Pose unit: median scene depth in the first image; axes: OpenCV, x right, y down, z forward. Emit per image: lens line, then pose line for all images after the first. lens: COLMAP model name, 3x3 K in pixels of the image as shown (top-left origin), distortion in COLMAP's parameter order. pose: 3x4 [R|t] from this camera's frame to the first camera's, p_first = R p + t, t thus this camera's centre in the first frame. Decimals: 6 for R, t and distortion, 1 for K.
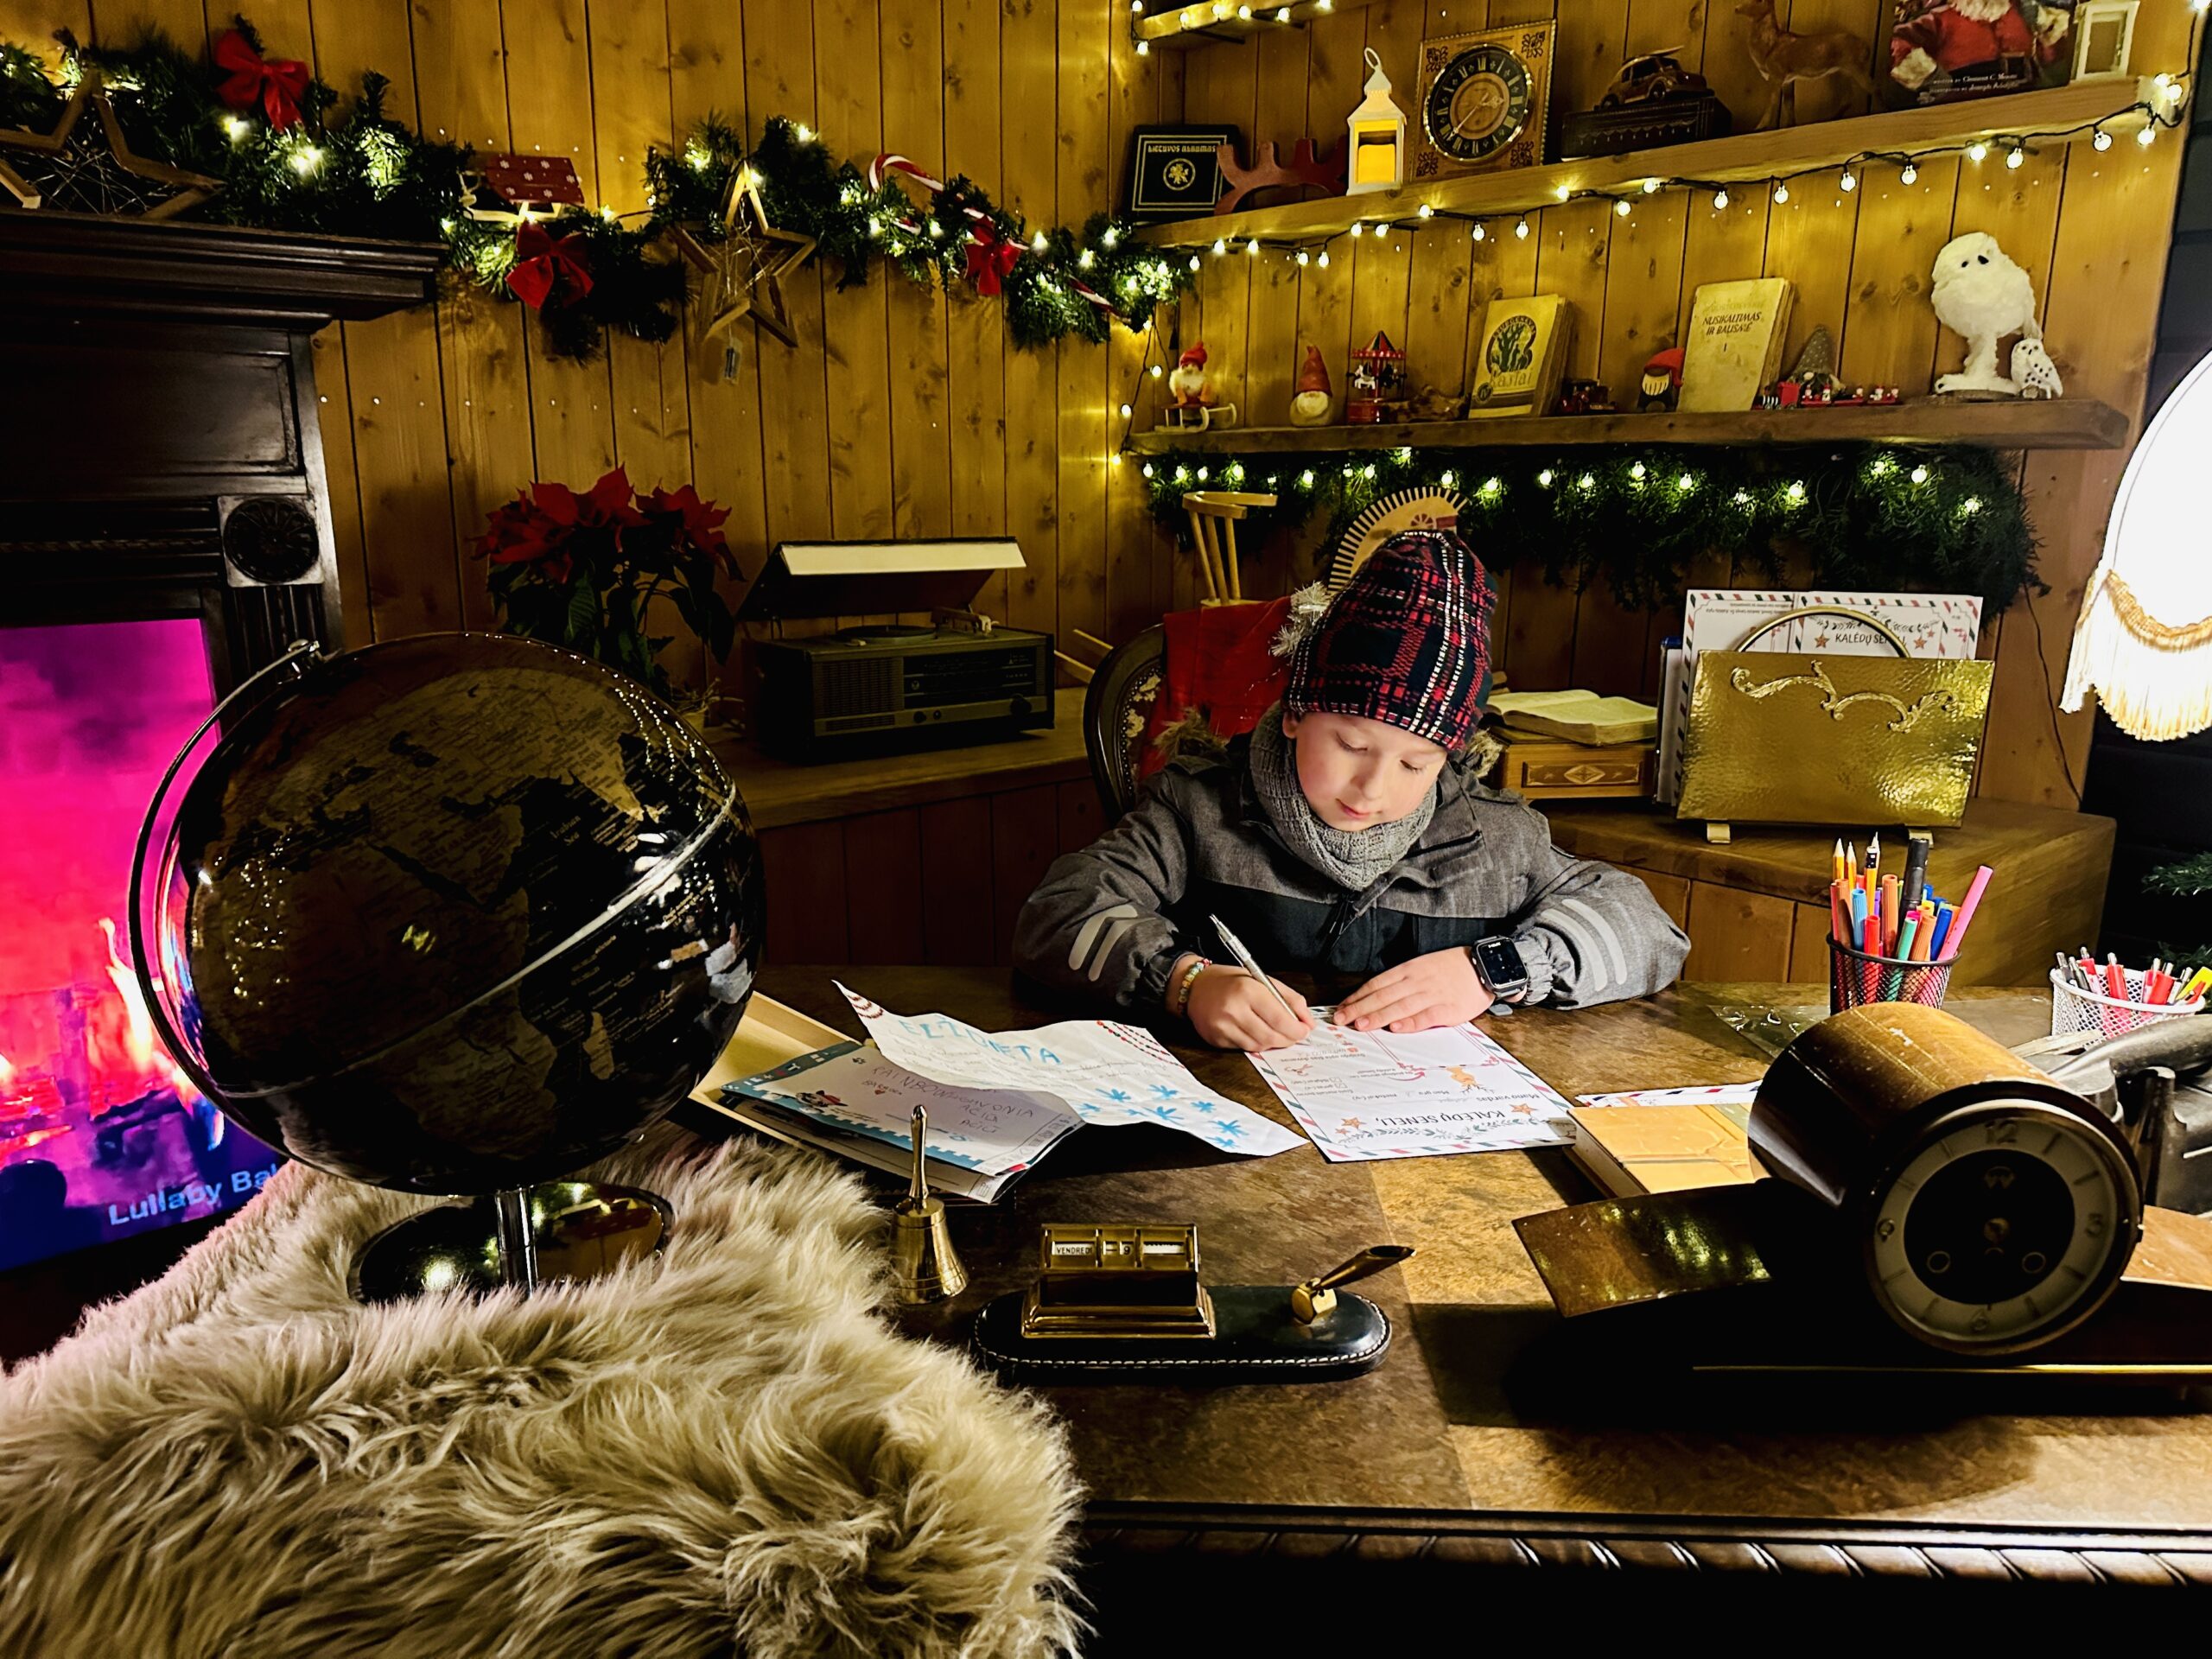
lens RADIAL K [[1557.5, 0, 1106.3], [0, 1557.5, 855.9], [0, 0, 1]] dist [-0.006085, -0.000653]
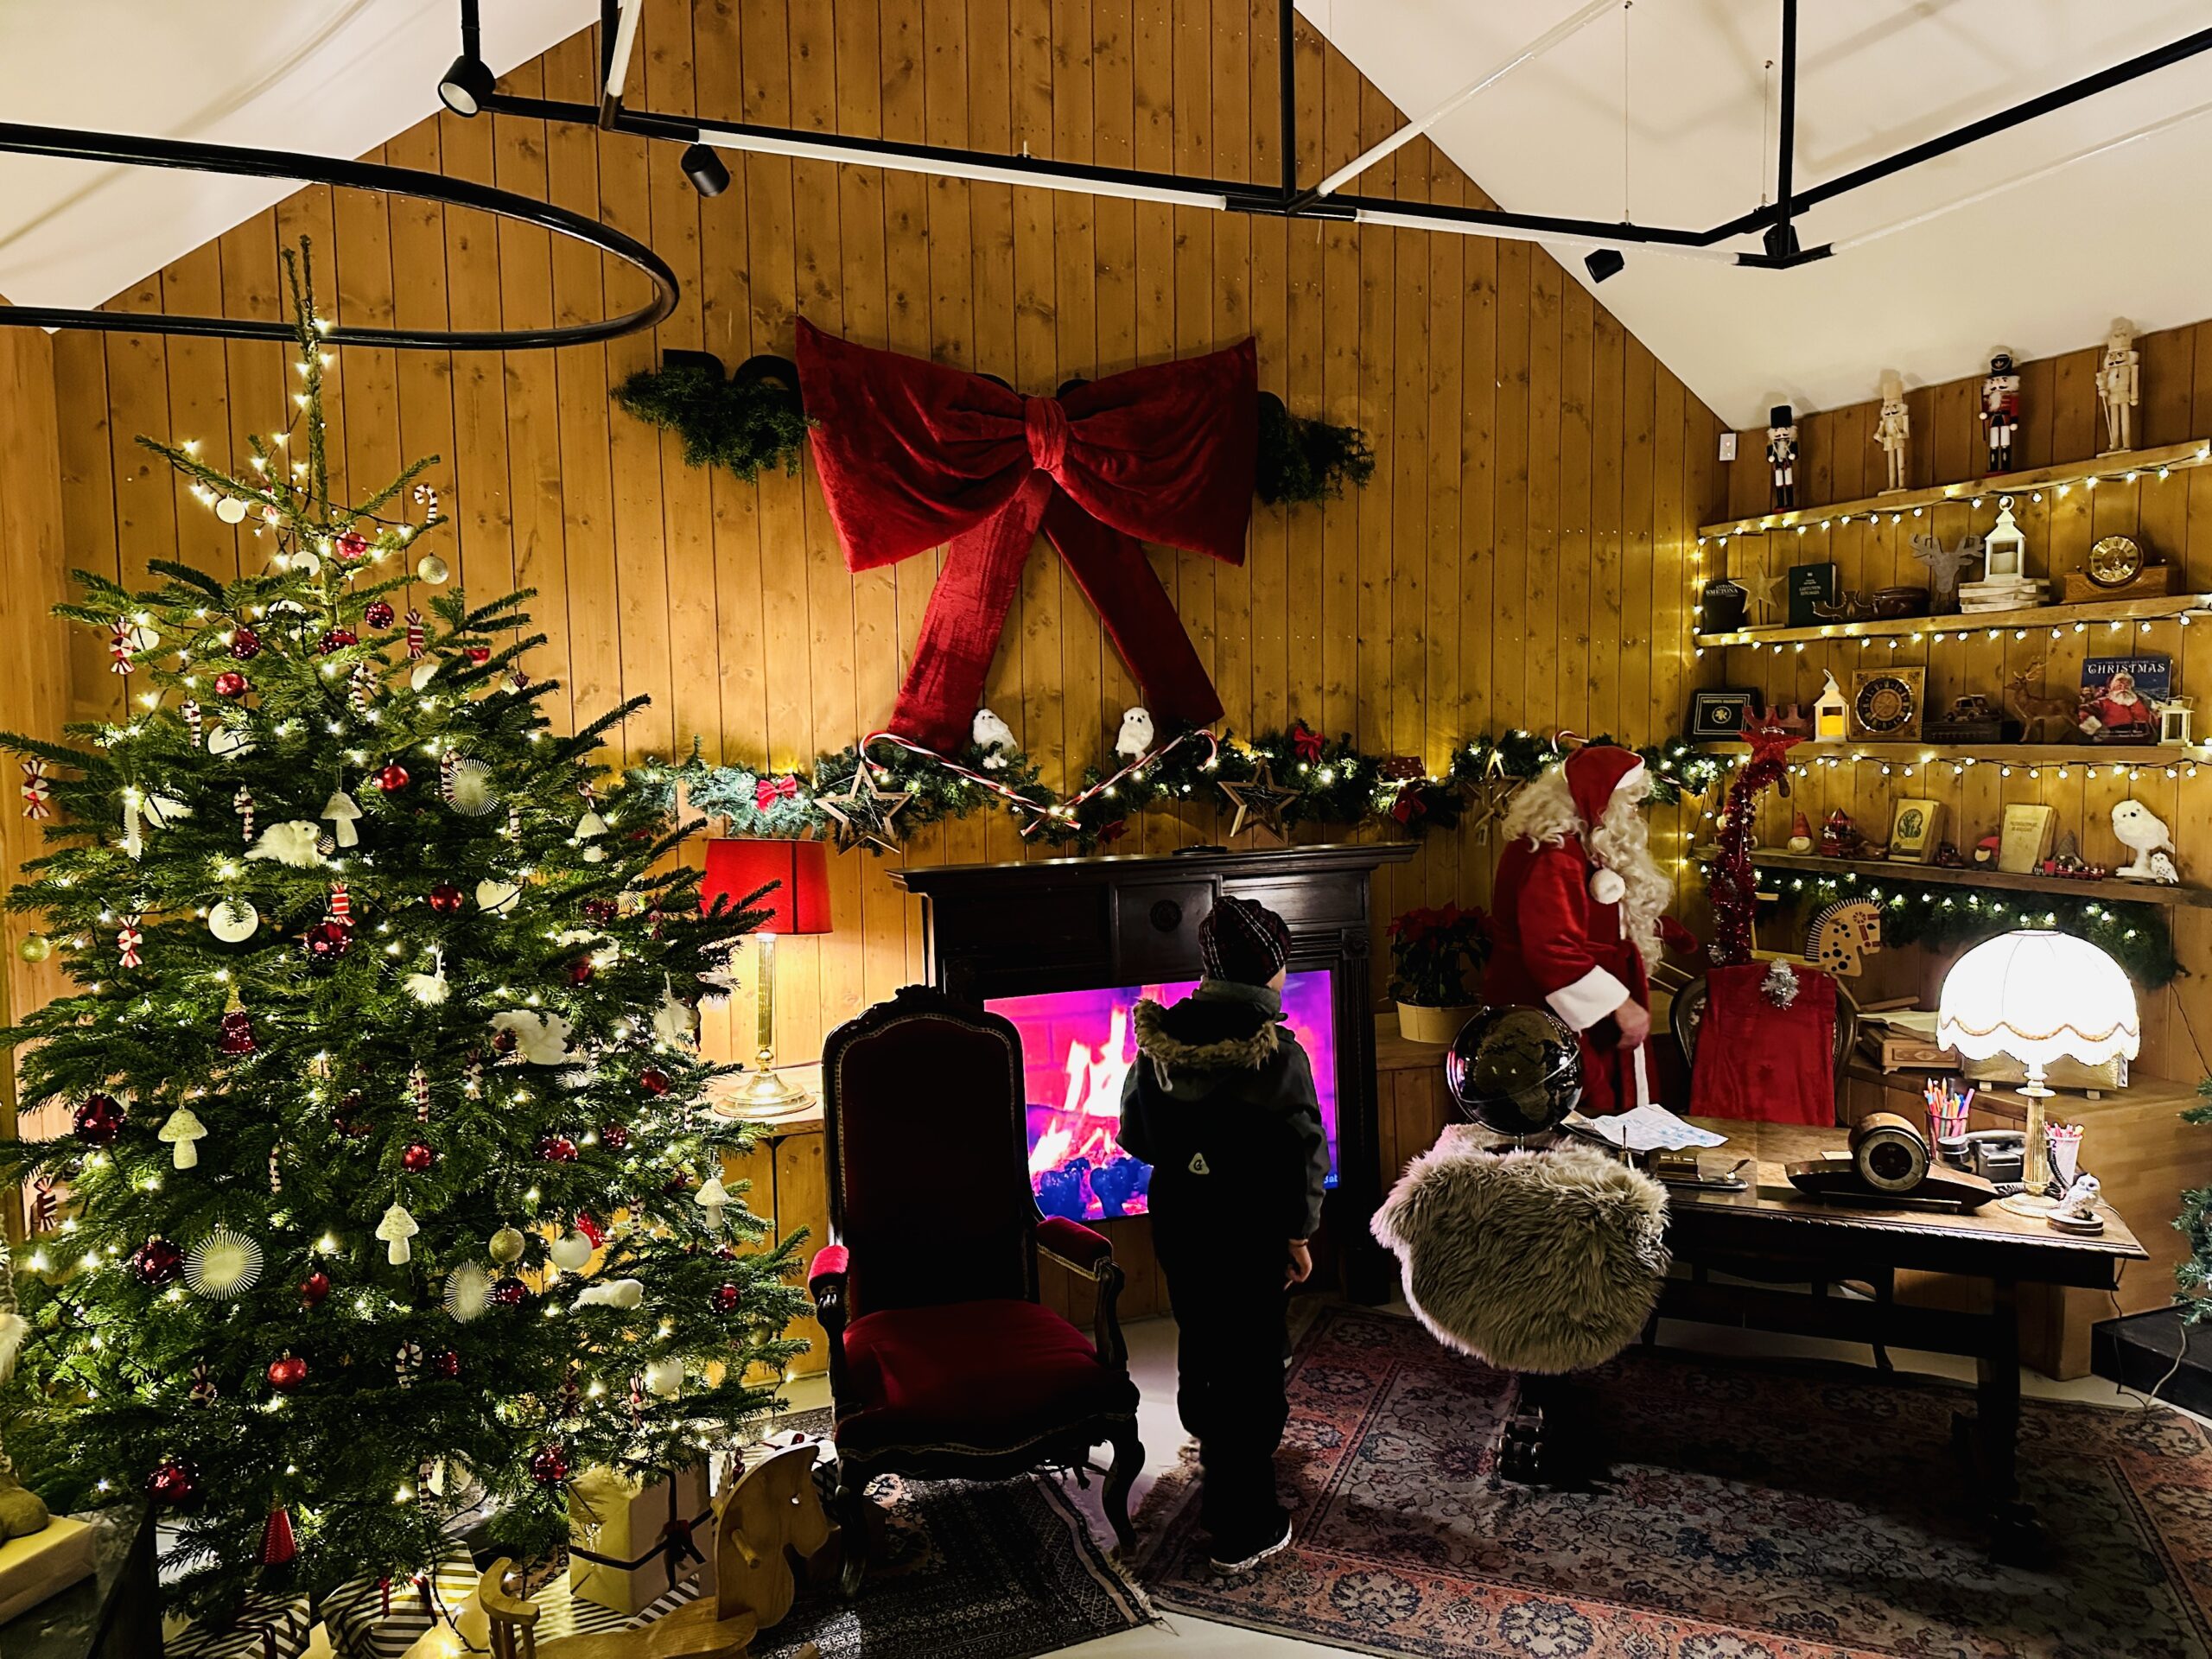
lens RADIAL K [[1574.6, 0, 1106.0], [0, 1574.6, 829.5], [0, 0, 1]] dist [0.158061, -0.198967]
pose [[0.939571, 0.000048, -0.342354, 0.017122], [-0.058749, 0.985189, -0.161094, 0.056919], [0.337275, 0.171472, 0.925658, -1.276388]]
